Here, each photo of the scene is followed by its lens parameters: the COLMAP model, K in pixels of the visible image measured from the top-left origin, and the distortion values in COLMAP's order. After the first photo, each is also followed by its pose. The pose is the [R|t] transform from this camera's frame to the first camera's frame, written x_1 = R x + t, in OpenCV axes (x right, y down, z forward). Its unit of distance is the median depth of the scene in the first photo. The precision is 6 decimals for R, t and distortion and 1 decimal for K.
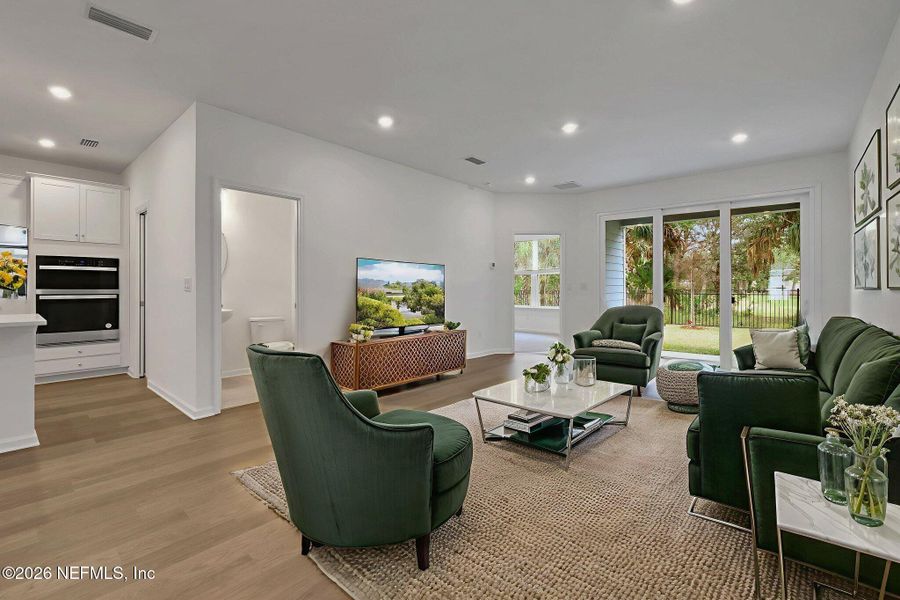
lens RADIAL K [[420.0, 0, 434.0], [0, 420.0, 289.2], [0, 0, 1]] dist [-0.001102, 0.000520]
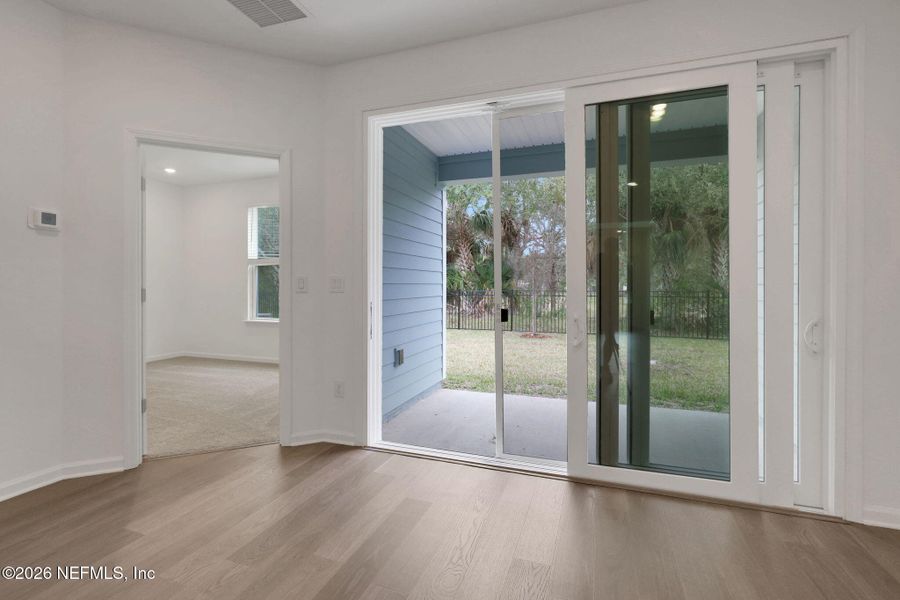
lens RADIAL K [[420.0, 0, 434.0], [0, 420.0, 289.2], [0, 0, 1]] dist [-0.001102, 0.000520]
pose [[0.943084, 0.001642, 0.332552, 0.295486], [-0.001756, 0.999998, 0.000042, -0.002898], [-0.332551, -0.000624, 0.943085, 0.548215]]
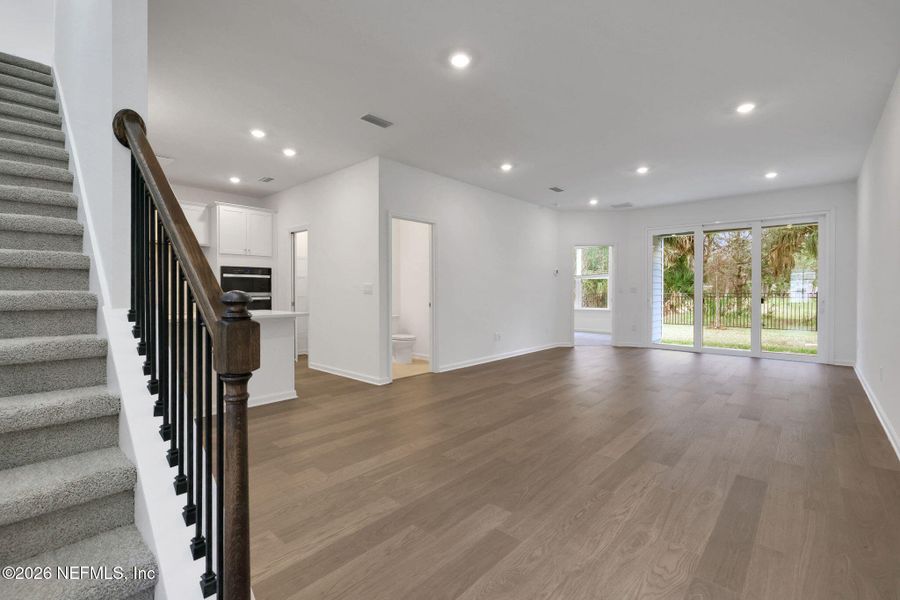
lens RADIAL K [[434.8, 0, 435.6], [0, 434.8, 296.3], [0, 0, 1]] dist [-0.000161, -0.000492]
pose [[0.999969, -0.000608, -0.007847, -0.174575], [0.000672, 0.999967, 0.008067, 0.001017], [0.007842, -0.008072, 0.999937, -0.207187]]
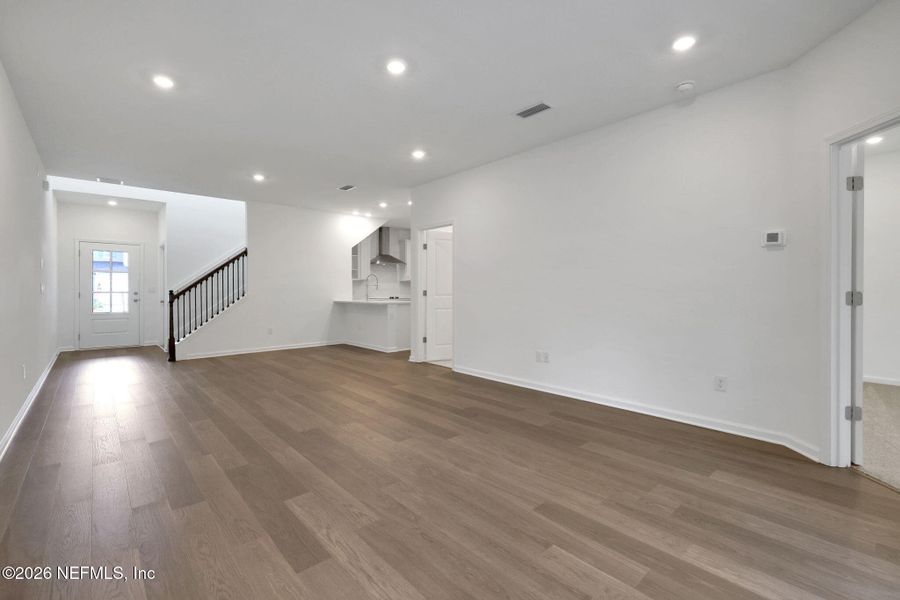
lens RADIAL K [[420.0, 0, 434.0], [0, 420.0, 289.2], [0, 0, 1]] dist [-0.001102, 0.000520]
pose [[-0.180843, 0.000295, -0.983512, 0.582600], [-0.004709, 0.999988, 0.001166, -0.003745], [0.983501, 0.004843, -0.180840, 0.687569]]
